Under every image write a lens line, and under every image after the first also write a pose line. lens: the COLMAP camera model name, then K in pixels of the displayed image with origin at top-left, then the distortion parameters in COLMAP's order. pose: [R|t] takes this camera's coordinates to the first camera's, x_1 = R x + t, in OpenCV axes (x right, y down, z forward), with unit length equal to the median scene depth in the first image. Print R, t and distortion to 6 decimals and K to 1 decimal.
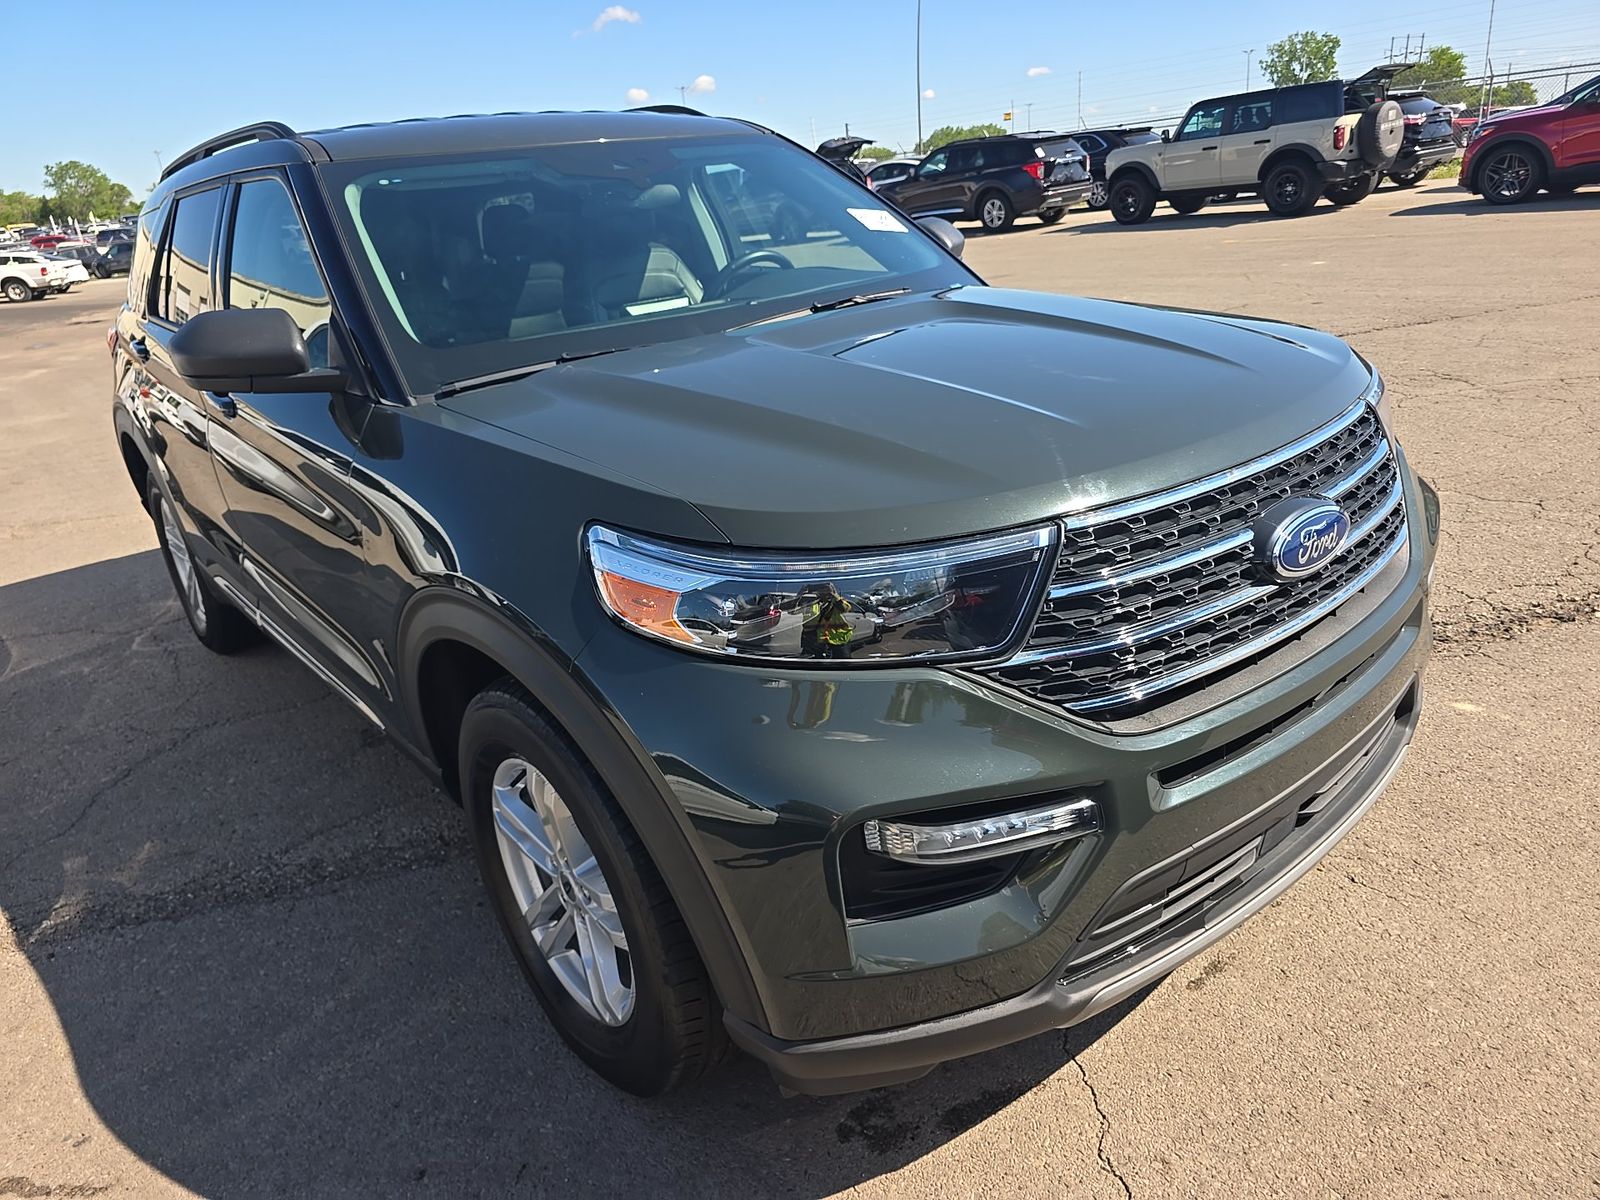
lens RADIAL K [[1148.3, 0, 792.1], [0, 1148.3, 607.8], [0, 0, 1]] dist [0.065362, -0.063670]
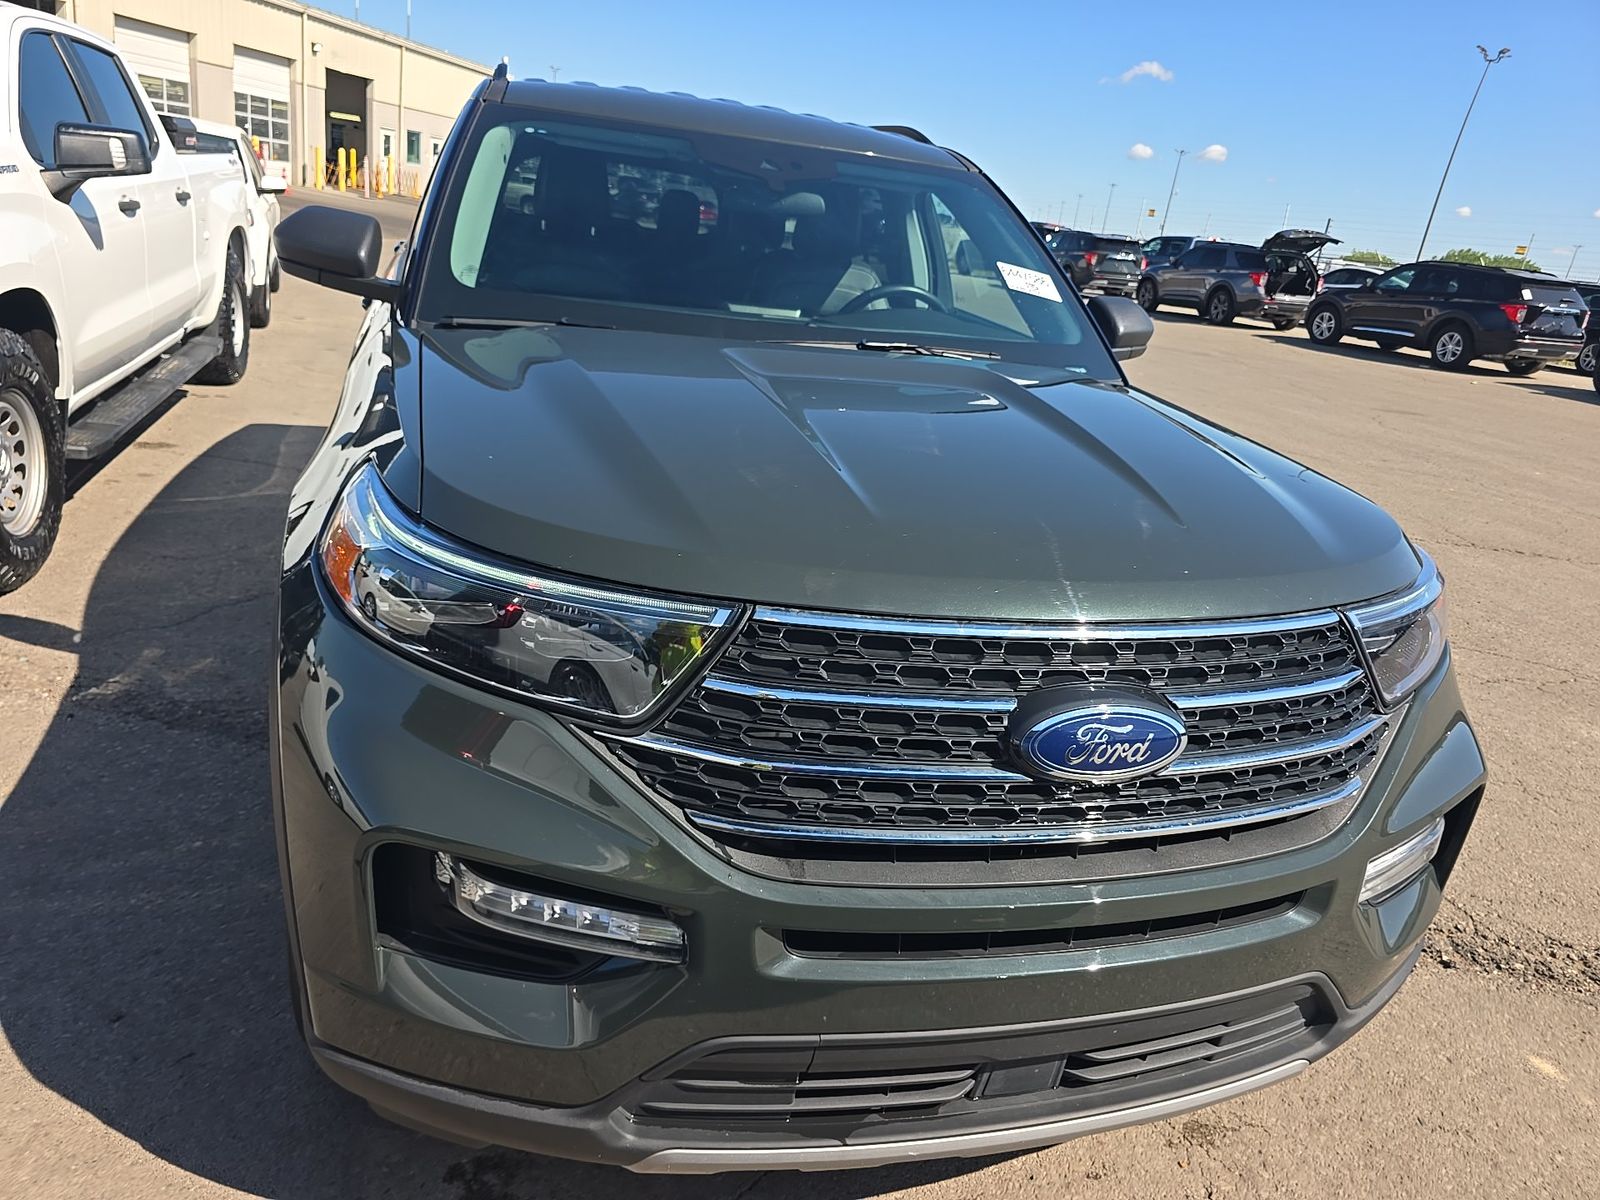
lens RADIAL K [[1148.3, 0, 795.1], [0, 1148.3, 591.8], [0, 0, 1]] dist [0.065362, -0.063670]
pose [[0.894917, 0.315434, -0.315634, 0.309614], [-0.328028, 0.944566, 0.013909, -0.063300], [0.302524, 0.091089, 0.948779, 0.112081]]
